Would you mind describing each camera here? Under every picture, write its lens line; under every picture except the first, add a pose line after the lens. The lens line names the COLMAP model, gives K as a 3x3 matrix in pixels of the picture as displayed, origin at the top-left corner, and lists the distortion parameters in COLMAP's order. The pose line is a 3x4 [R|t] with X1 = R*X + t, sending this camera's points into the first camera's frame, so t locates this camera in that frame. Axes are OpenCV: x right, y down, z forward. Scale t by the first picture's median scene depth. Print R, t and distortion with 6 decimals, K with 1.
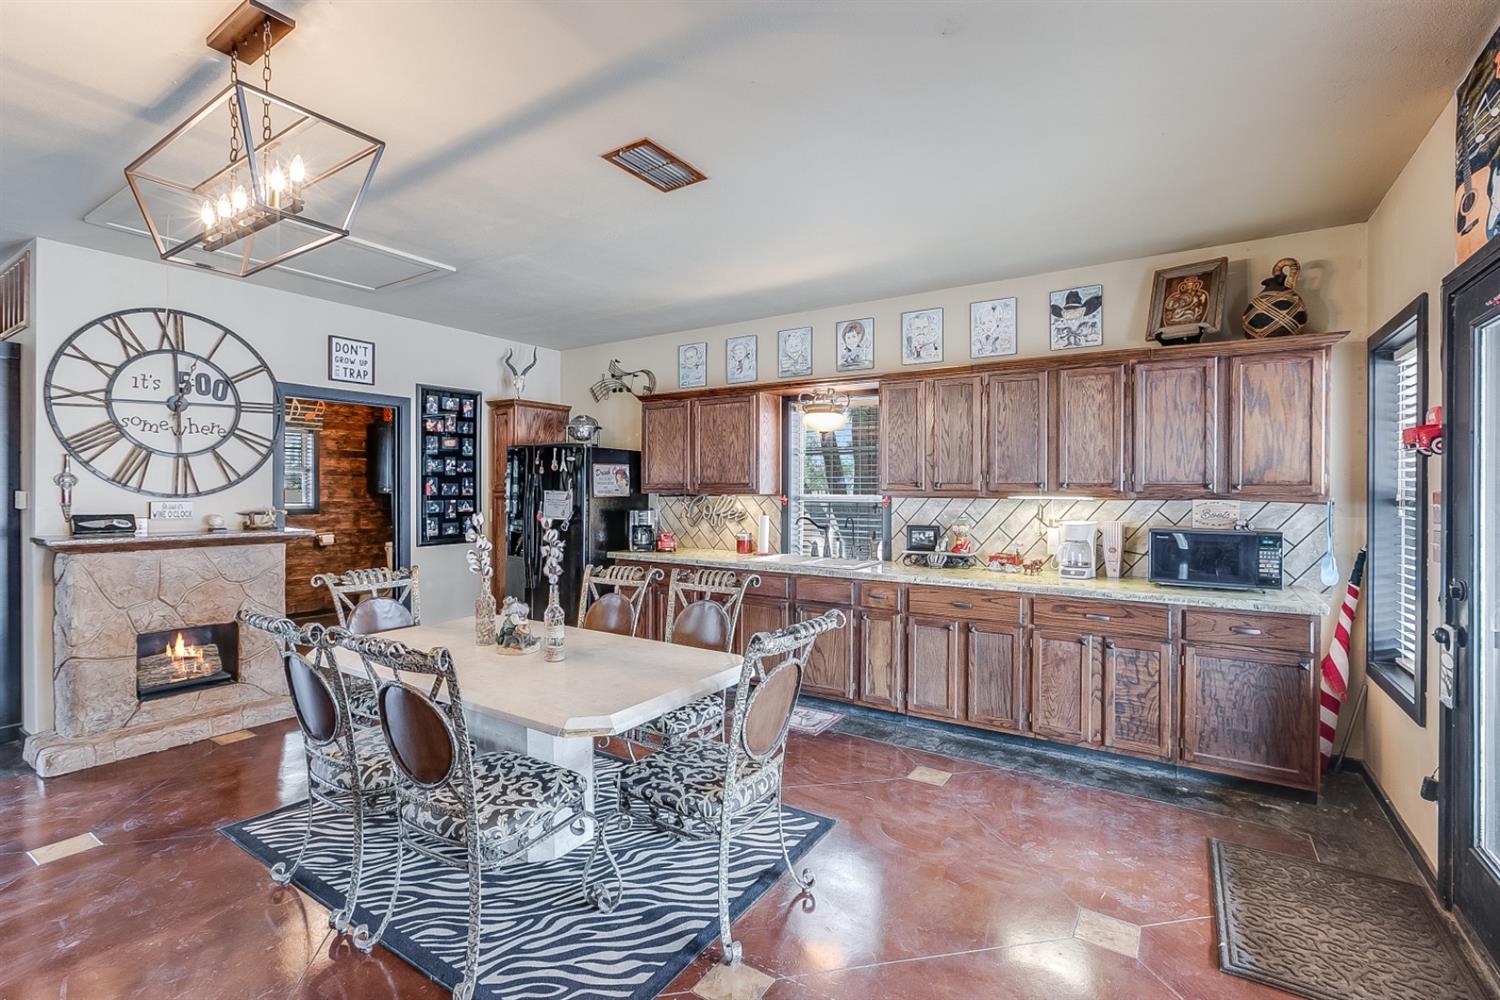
lens RADIAL K [[683.2, 0, 750.0], [0, 683.2, 500.0], [0, 0, 1]] dist [-0.048595, 0.024489]
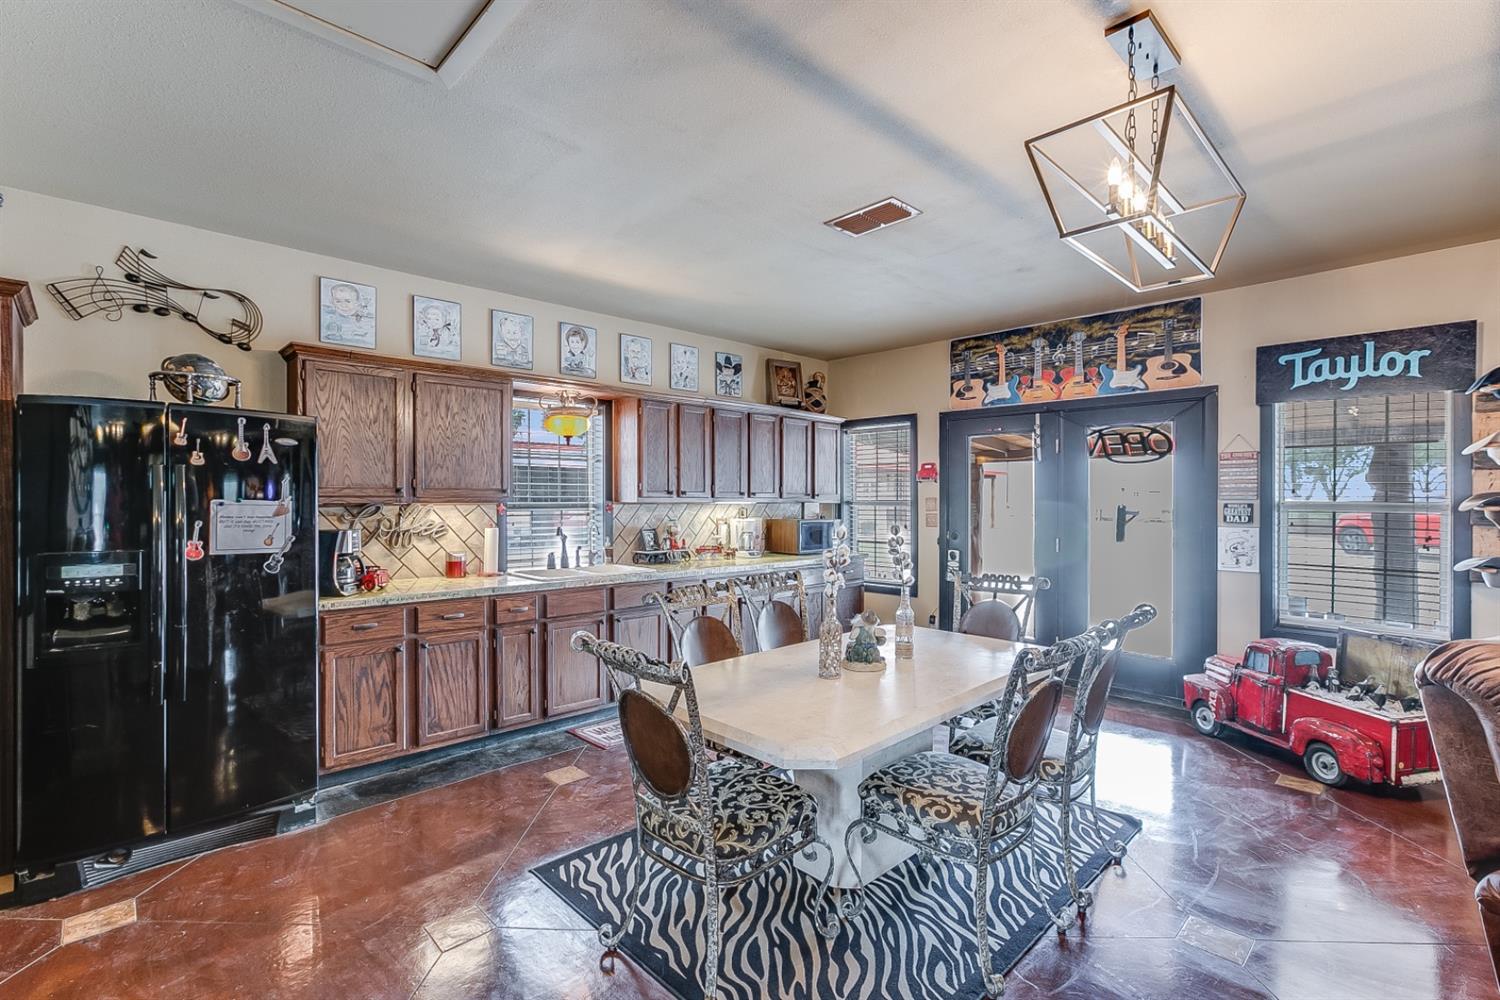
lens RADIAL K [[689.5, 0, 747.7], [0, 689.5, 496.6], [0, 0, 1]] dist [-0.070303, 0.039390]
pose [[0.216655, -0.000924, 0.976248, -0.810302], [0.010514, 0.999944, -0.001386, -0.012432], [-0.976192, 0.010565, 0.216652, 0.580650]]
